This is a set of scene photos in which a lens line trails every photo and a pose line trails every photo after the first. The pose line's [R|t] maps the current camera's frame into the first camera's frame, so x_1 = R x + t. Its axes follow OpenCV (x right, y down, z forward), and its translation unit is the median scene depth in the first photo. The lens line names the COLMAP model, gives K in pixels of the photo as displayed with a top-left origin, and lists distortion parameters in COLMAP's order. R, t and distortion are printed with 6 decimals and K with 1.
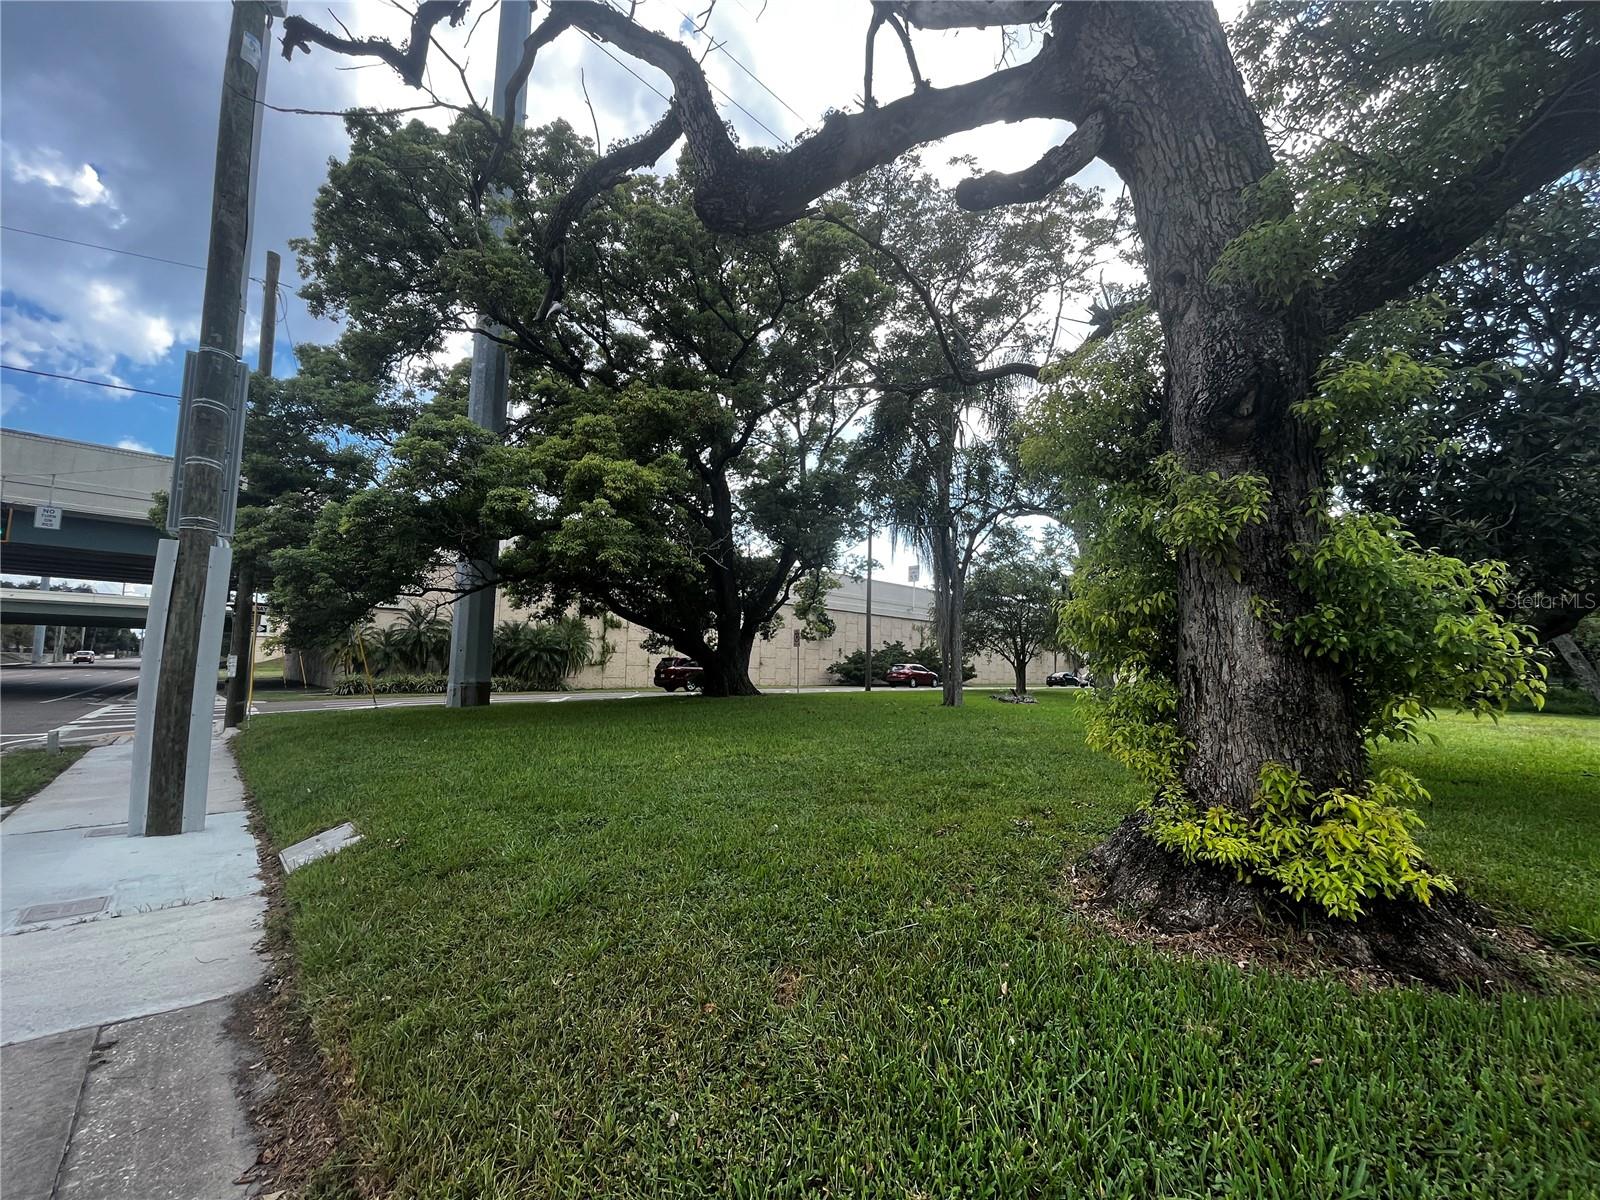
lens RADIAL K [[650.5, 0, 793.0], [0, 650.5, 602.0], [0, 0, 1]] dist [-0.002222, 0.000243]
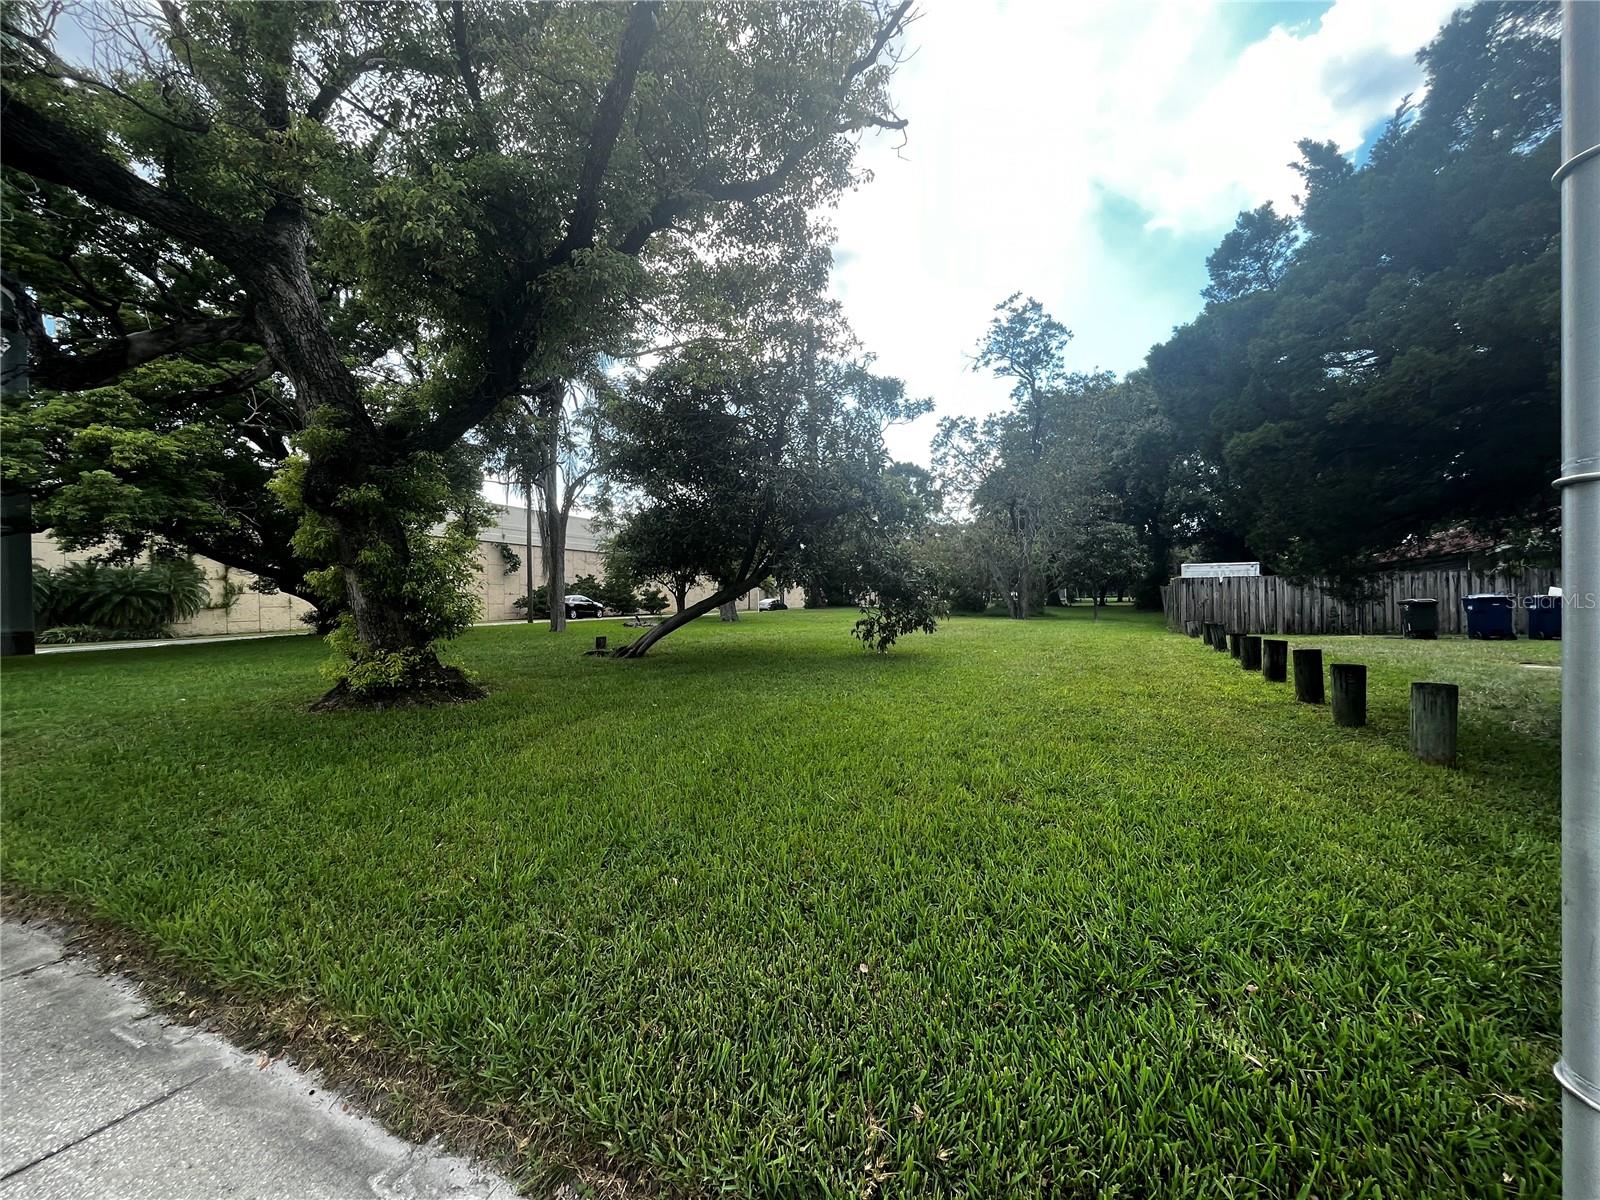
lens RADIAL K [[650.5, 0, 793.0], [0, 650.5, 602.0], [0, 0, 1]] dist [-0.002222, 0.000243]
pose [[0.923605, -0.035083, 0.381737, 0.148832], [-0.006062, 0.994342, 0.106051, -0.019554], [-0.383298, -0.100263, 0.918167, -0.215486]]
